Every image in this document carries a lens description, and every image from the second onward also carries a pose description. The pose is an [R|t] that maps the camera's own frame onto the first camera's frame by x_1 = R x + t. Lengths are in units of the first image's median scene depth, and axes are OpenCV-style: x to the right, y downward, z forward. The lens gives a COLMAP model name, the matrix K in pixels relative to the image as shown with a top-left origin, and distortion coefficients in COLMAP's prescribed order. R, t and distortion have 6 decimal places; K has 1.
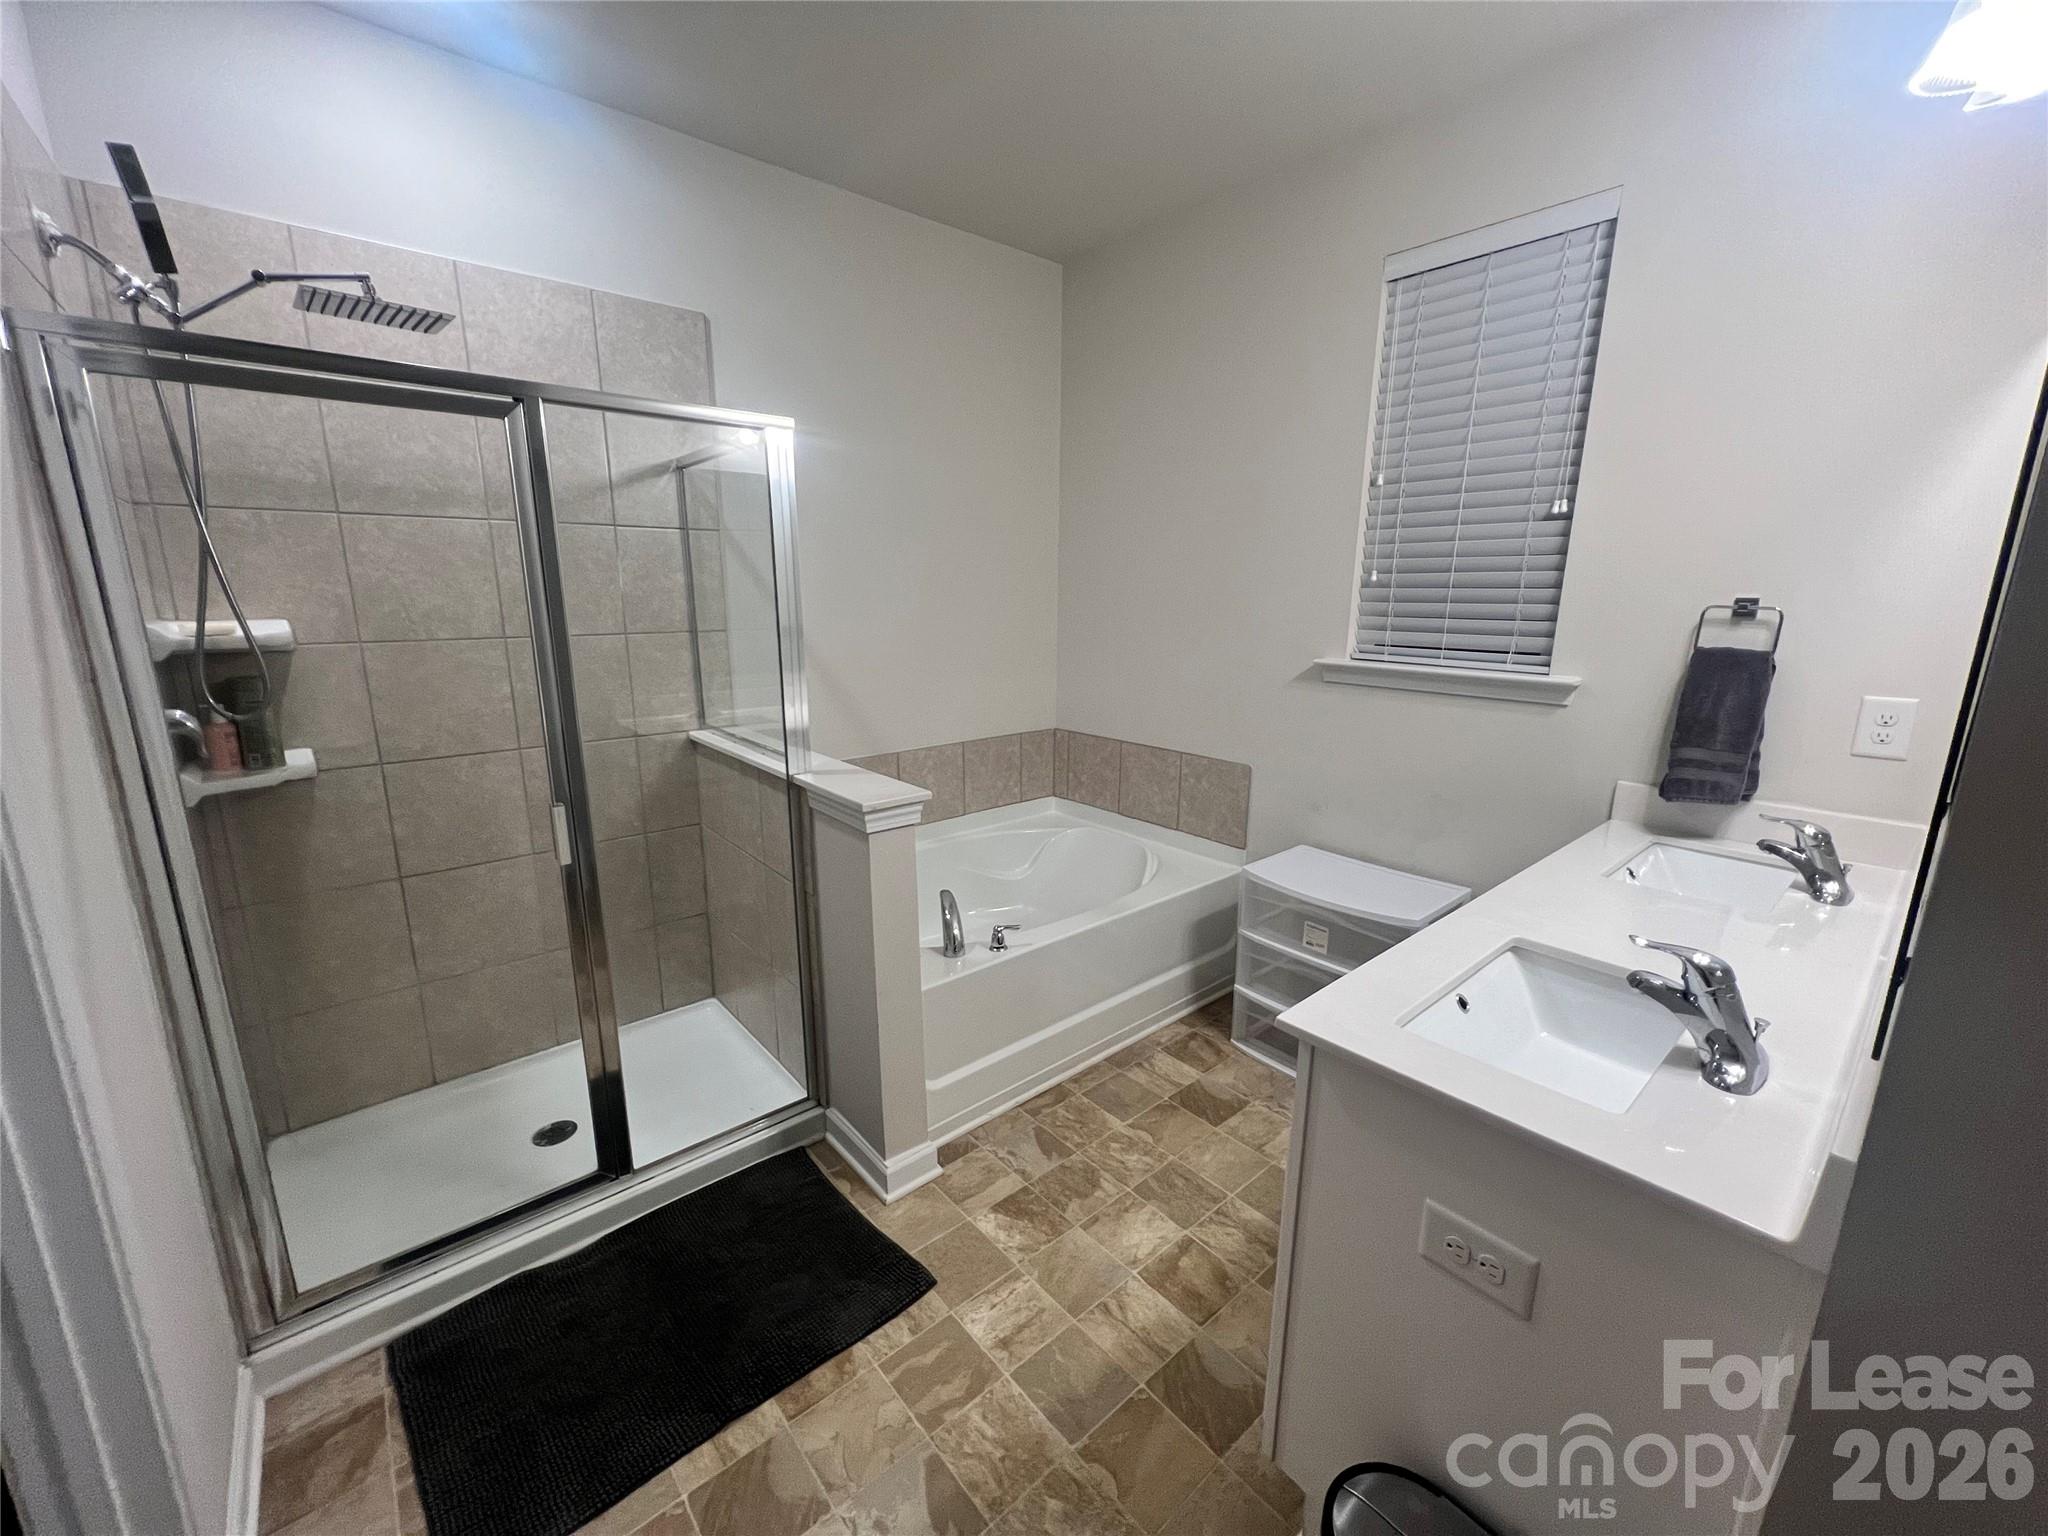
lens RADIAL K [[811.8, 0, 1025.1], [0, 811.8, 763.6], [0, 0, 1]] dist [-0.001143, -0.000097]
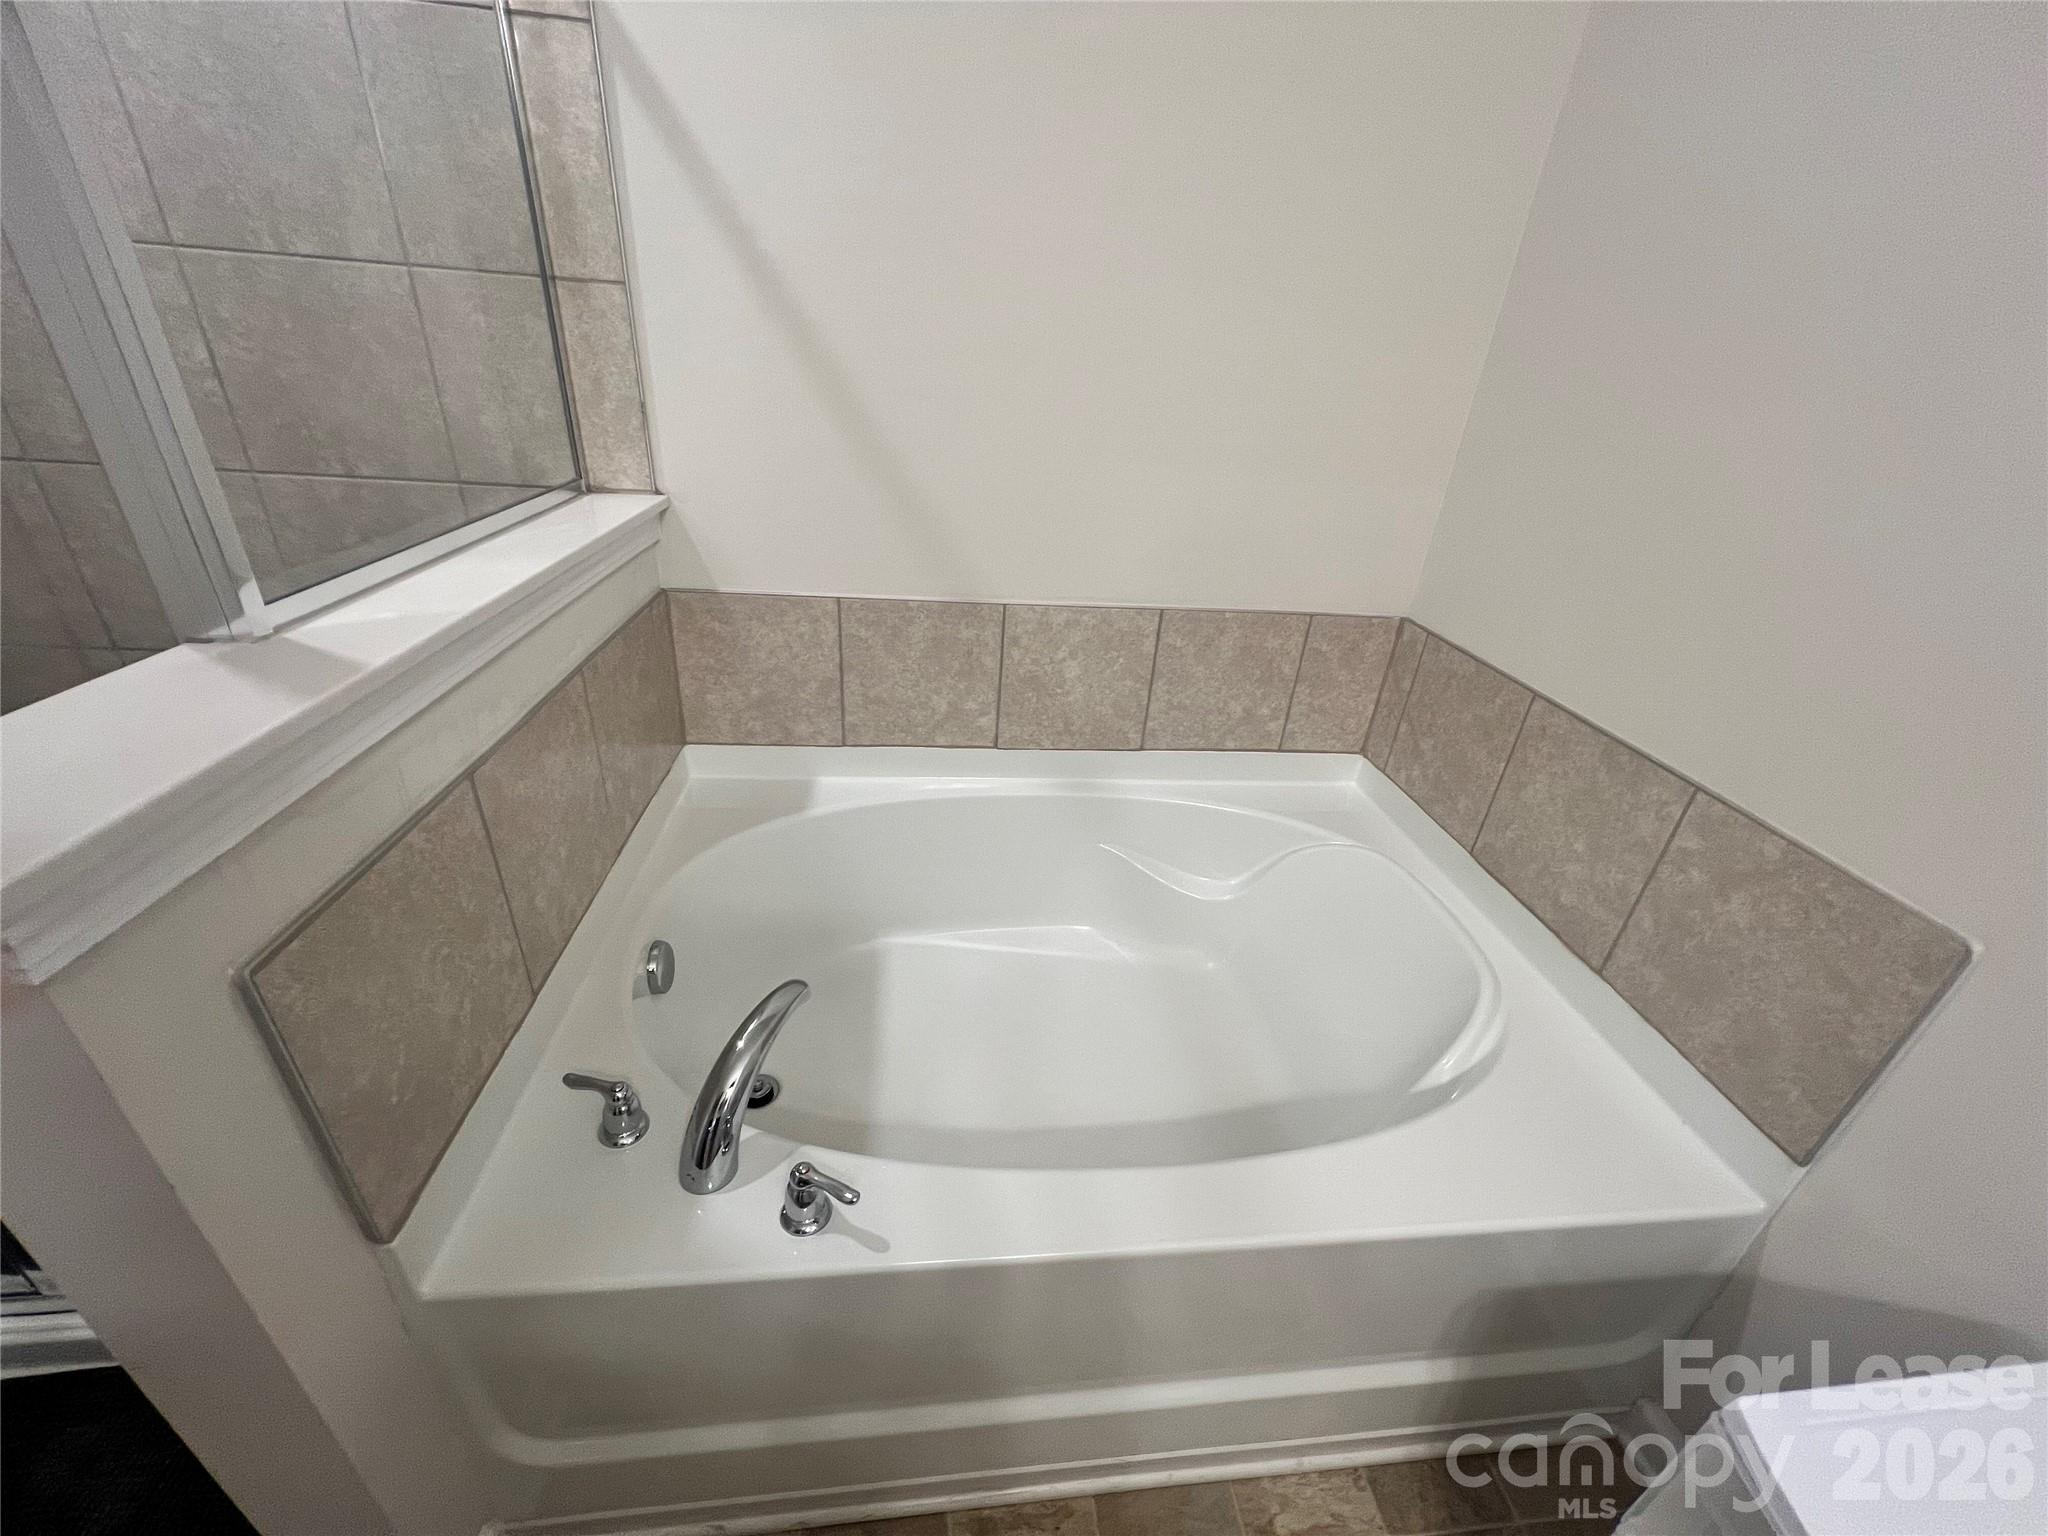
lens RADIAL K [[811.8, 0, 1026.9], [0, 811.8, 762.5], [0, 0, 1]] dist [-0.001143, -0.000097]
pose [[0.824794, 0.308795, -0.473667, 0.172156], [-0.187976, 0.939806, 0.285360, -0.095687], [0.533273, -0.146326, 0.833192, 0.827625]]
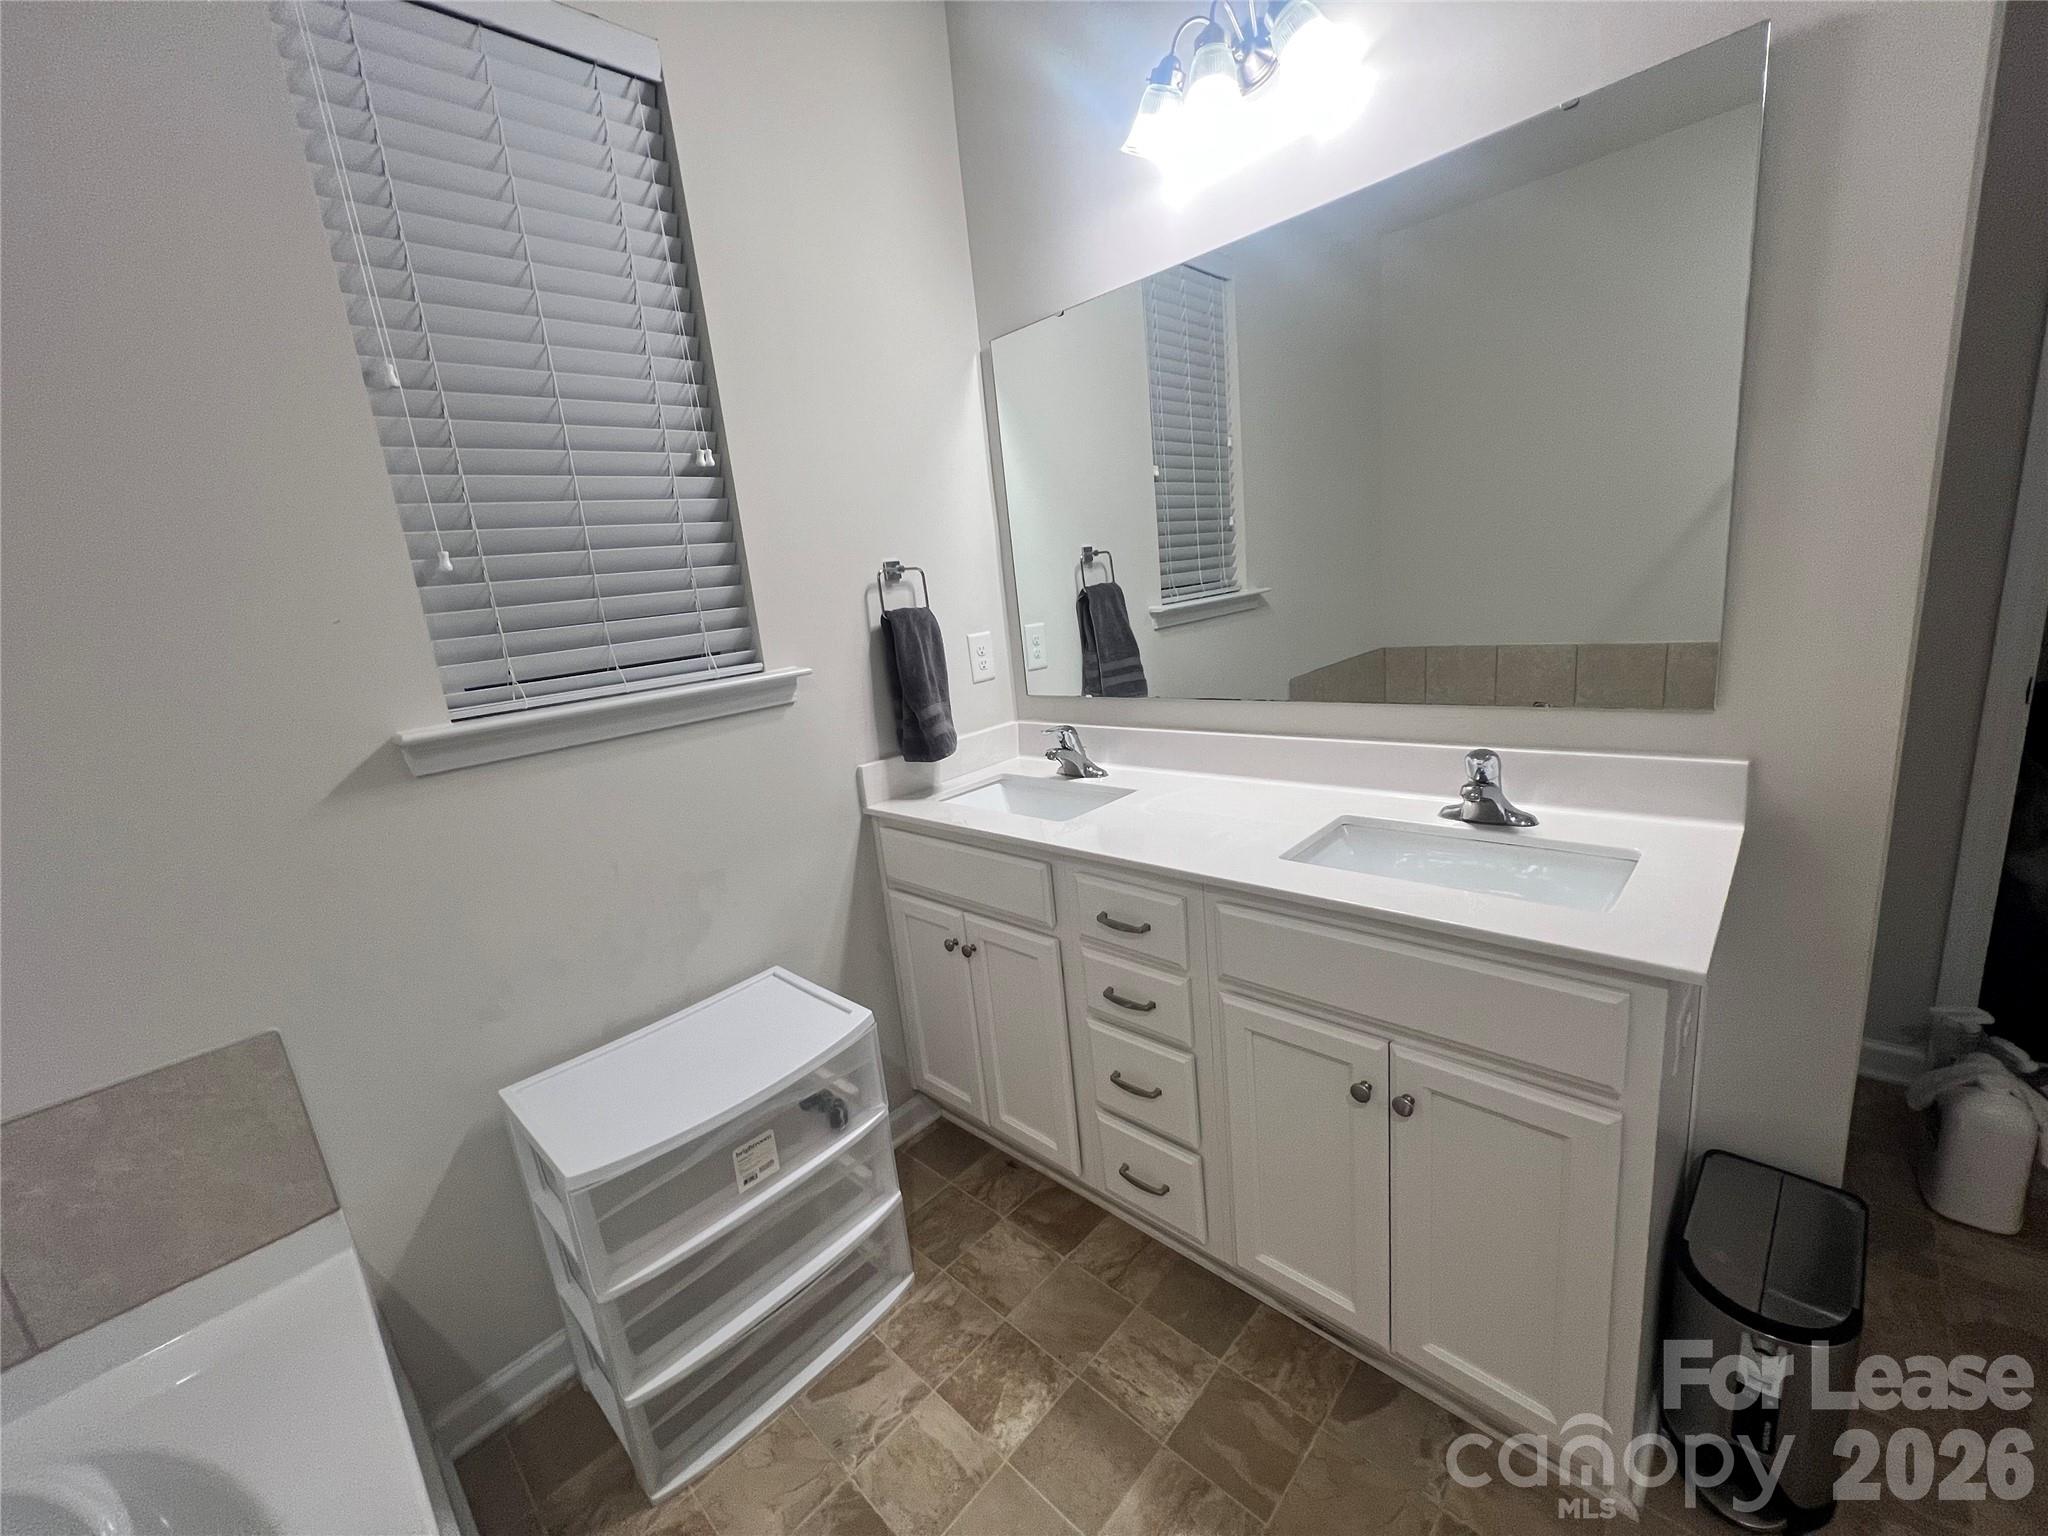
lens RADIAL K [[811.8, 0, 1021.7], [0, 811.8, 767.4], [0, 0, 1]] dist [-0.001143, -0.000097]
pose [[-0.097353, -0.216344, 0.971451, -0.175647], [0.315375, 0.919080, 0.236286, -0.130480], [-0.943960, 0.329375, -0.021246, 0.805319]]
